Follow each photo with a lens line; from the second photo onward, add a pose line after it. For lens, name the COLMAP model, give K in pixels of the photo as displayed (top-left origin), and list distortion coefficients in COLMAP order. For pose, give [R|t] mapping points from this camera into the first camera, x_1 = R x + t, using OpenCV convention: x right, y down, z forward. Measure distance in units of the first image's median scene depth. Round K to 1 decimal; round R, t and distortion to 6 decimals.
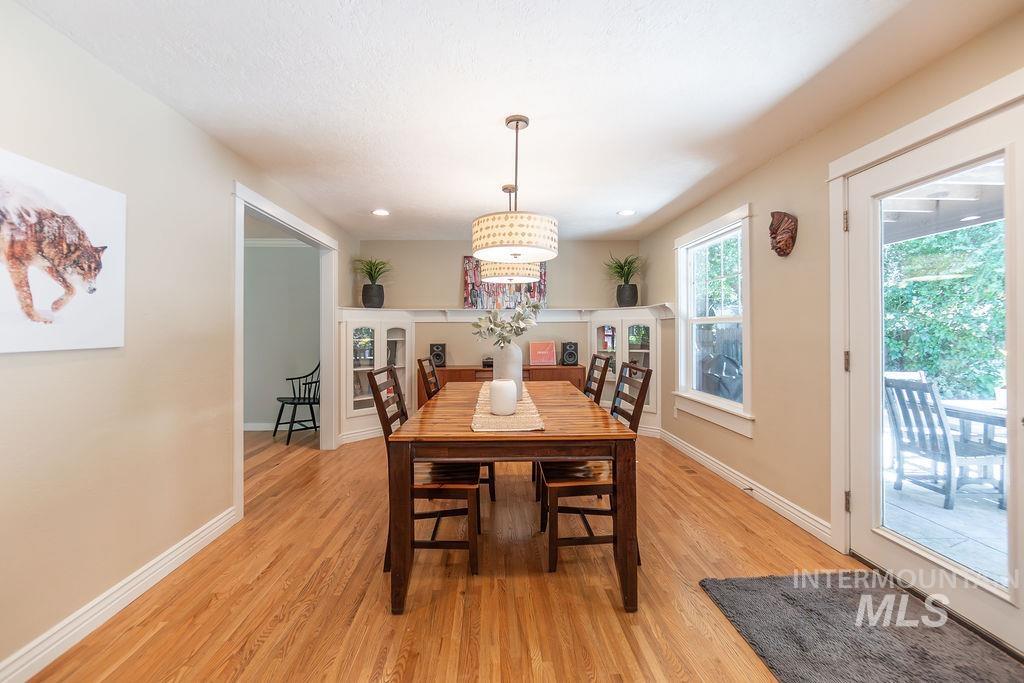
lens RADIAL K [[445.4, 0, 508.2], [0, 445.4, 336.8], [0, 0, 1]] dist [-0.001834, 0.002678]
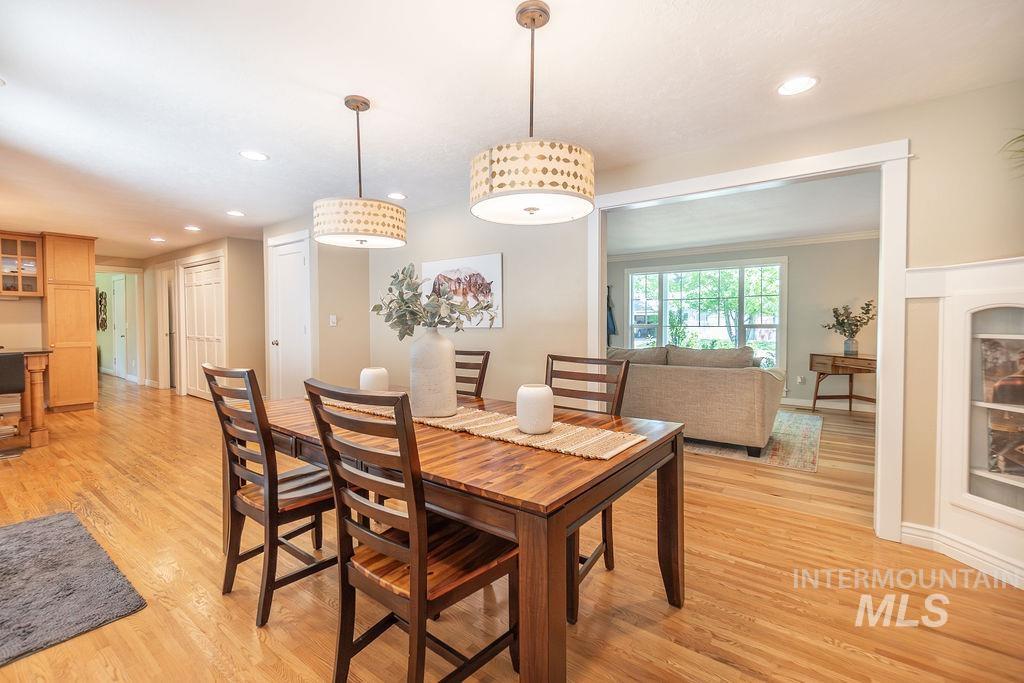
lens RADIAL K [[445.4, 0, 509.3], [0, 445.4, 335.7], [0, 0, 1]] dist [-0.001834, 0.002678]
pose [[-0.632768, 0.025441, -0.773923, 0.306378], [-0.009158, 0.999144, 0.040333, -0.009061], [0.774287, 0.032609, -0.631994, 0.997995]]
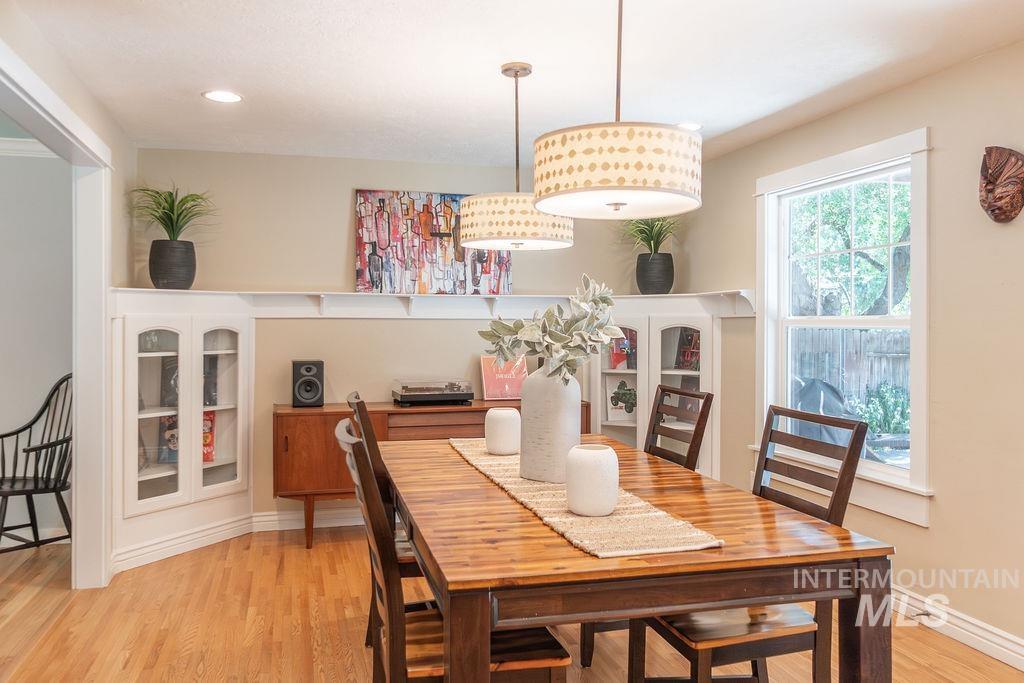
lens RADIAL K [[815.4, 0, 512.7], [0, 815.4, 334.2], [0, 0, 1]] dist [-0.005191, 0.006039]
pose [[0.973253, 0.004324, 0.229695, -0.157354], [-0.003970, 0.999990, -0.002000, -0.015340], [-0.229701, 0.001035, 0.973261, 0.052380]]
